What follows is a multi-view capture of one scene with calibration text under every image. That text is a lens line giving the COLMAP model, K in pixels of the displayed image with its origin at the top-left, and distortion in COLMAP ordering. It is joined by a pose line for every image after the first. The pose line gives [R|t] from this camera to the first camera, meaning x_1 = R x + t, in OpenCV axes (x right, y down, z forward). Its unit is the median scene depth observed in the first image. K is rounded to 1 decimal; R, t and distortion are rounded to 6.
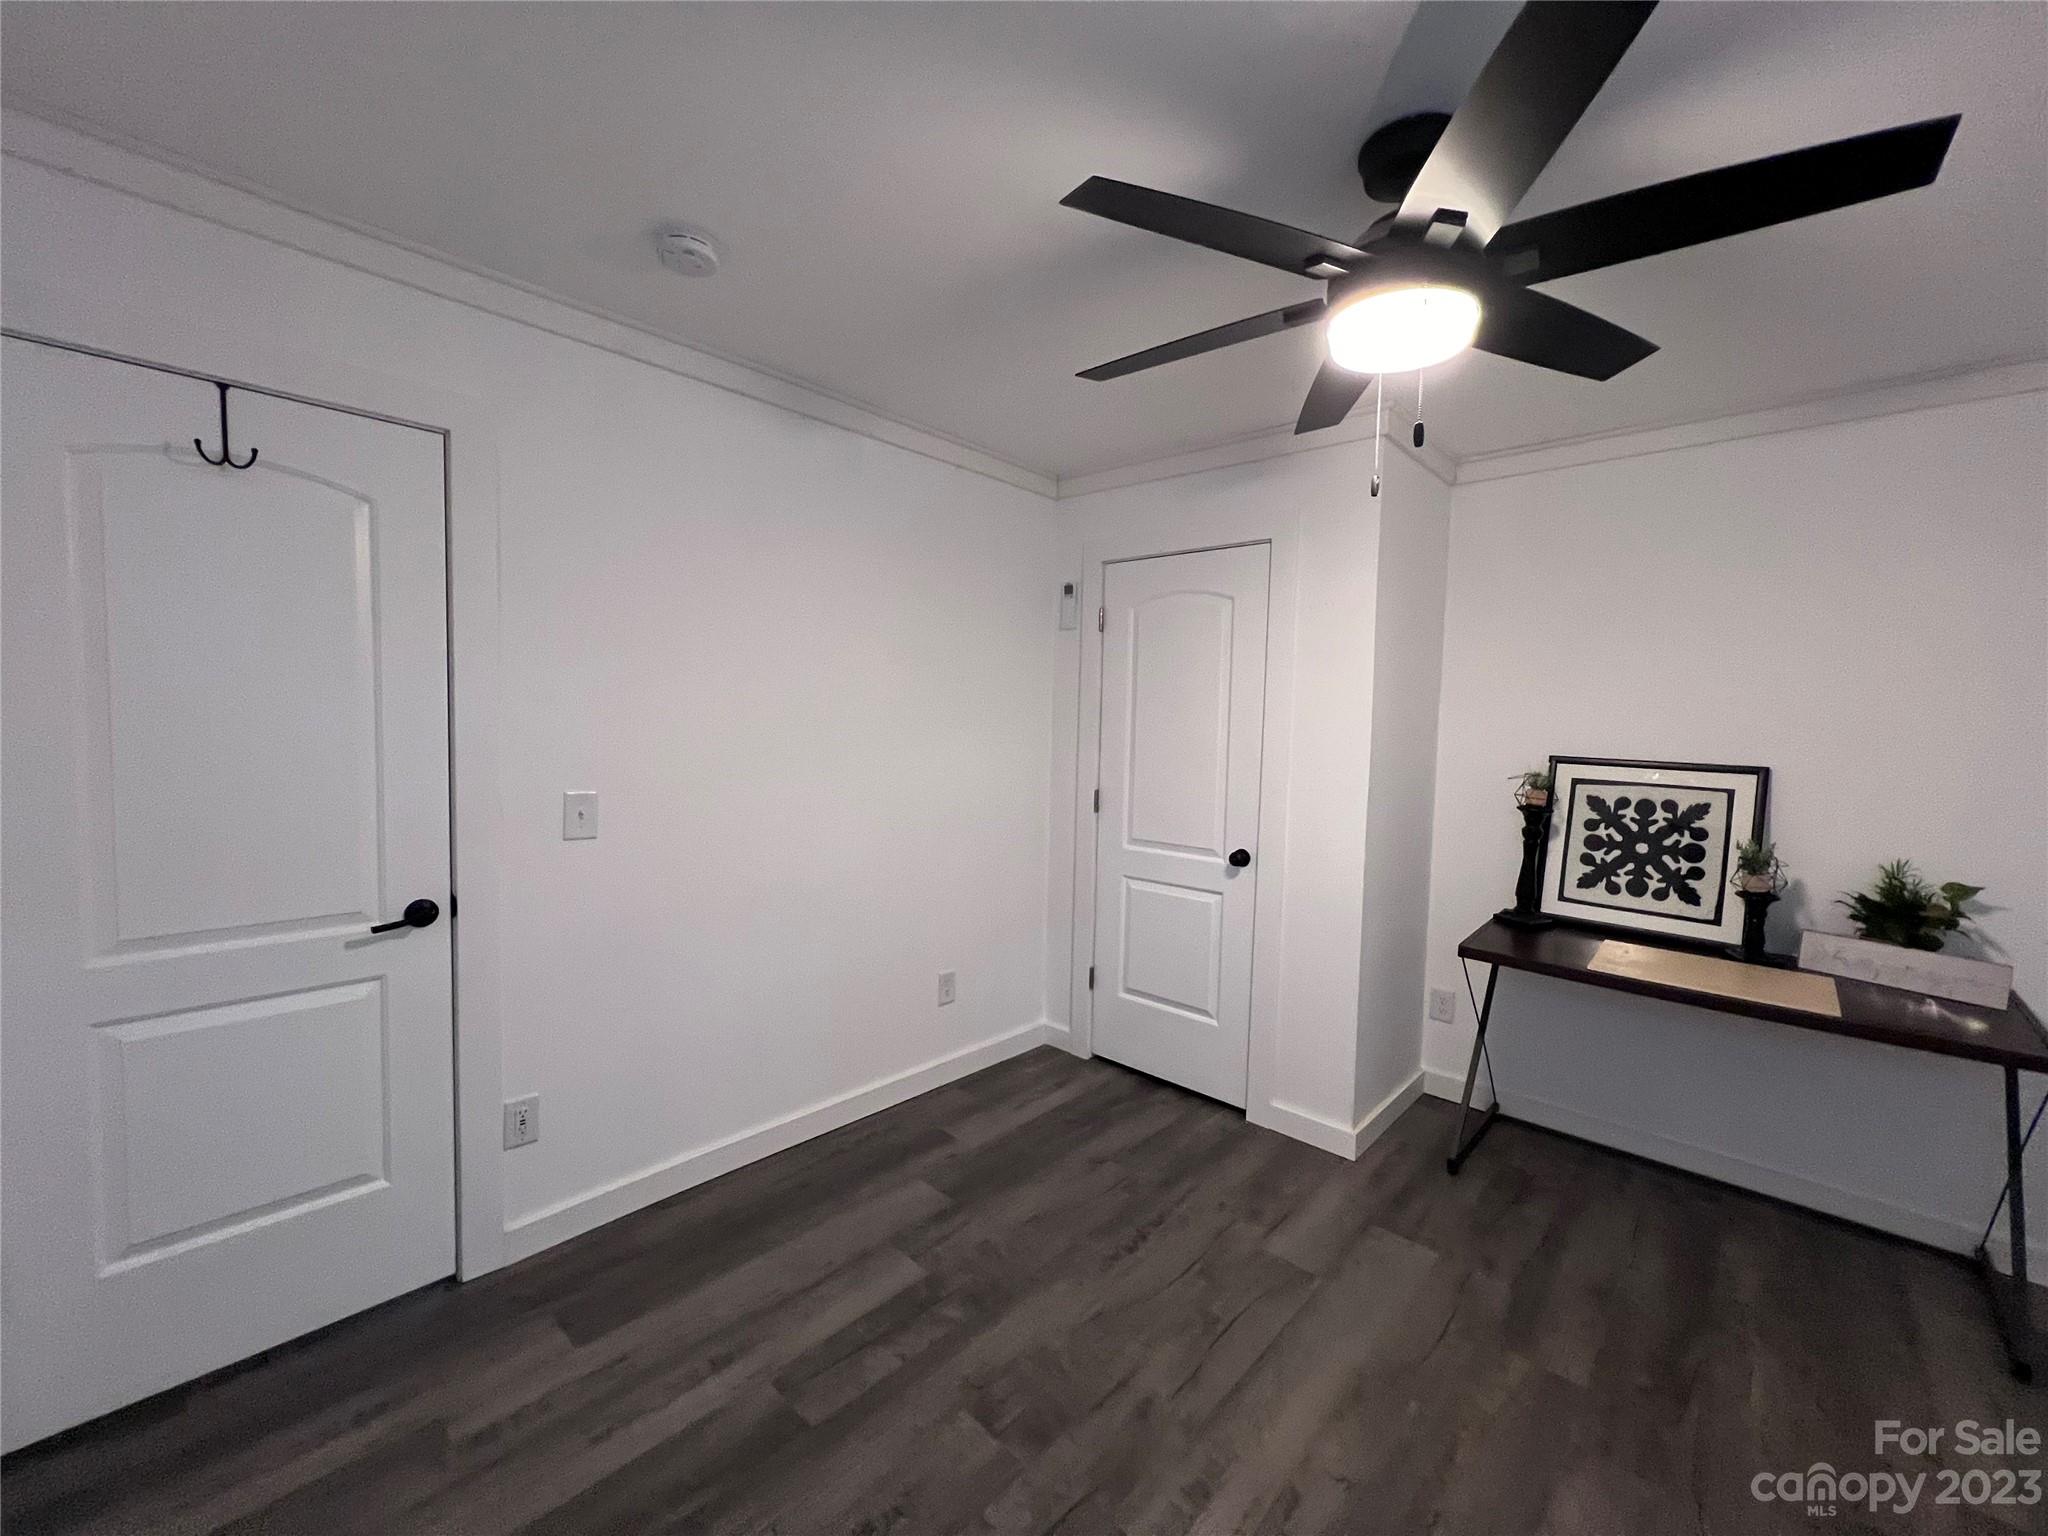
lens RADIAL K [[817.2, 0, 1024.0], [0, 817.2, 768.0], [0, 0, 1]] dist [0.002033, 0.000133]
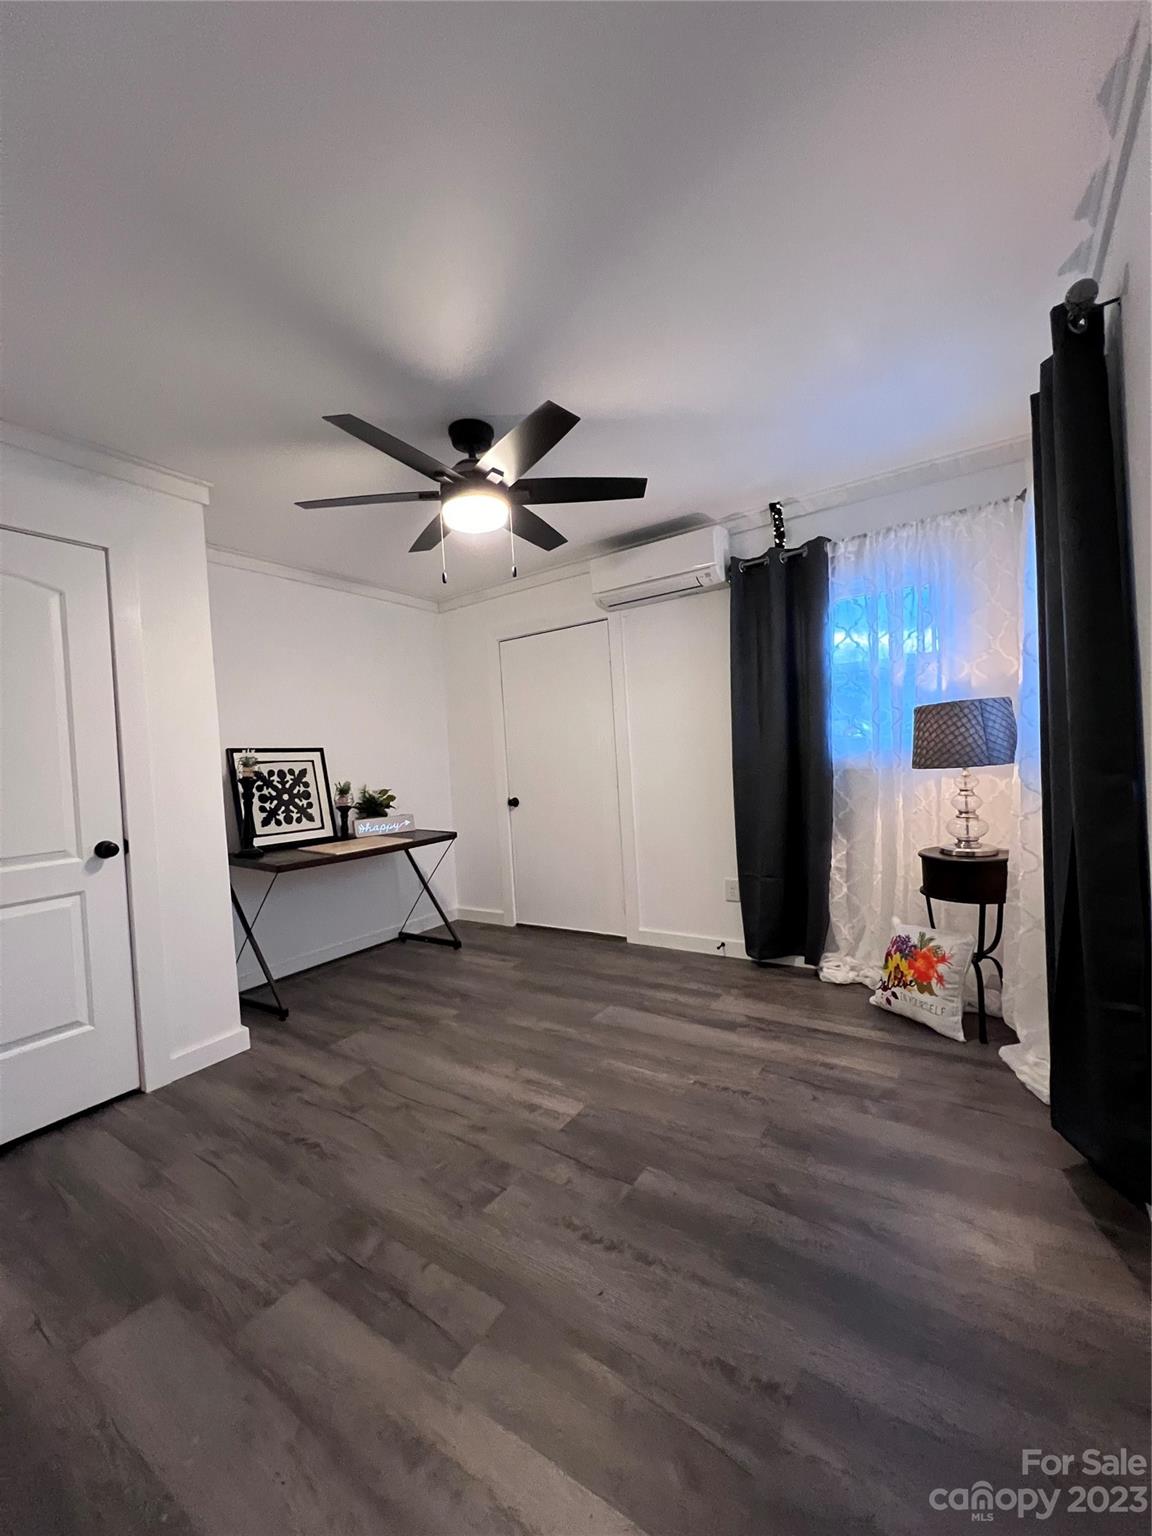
lens RADIAL K [[612.9, 0, 580.4], [0, 612.9, 767.0], [0, 0, 1]] dist [0.002033, 0.000133]
pose [[-0.165891, -0.030036, 0.985687, -0.687813], [0.110519, 0.992673, 0.048849, 0.041805], [-0.979931, 0.117040, -0.161356, 0.618460]]
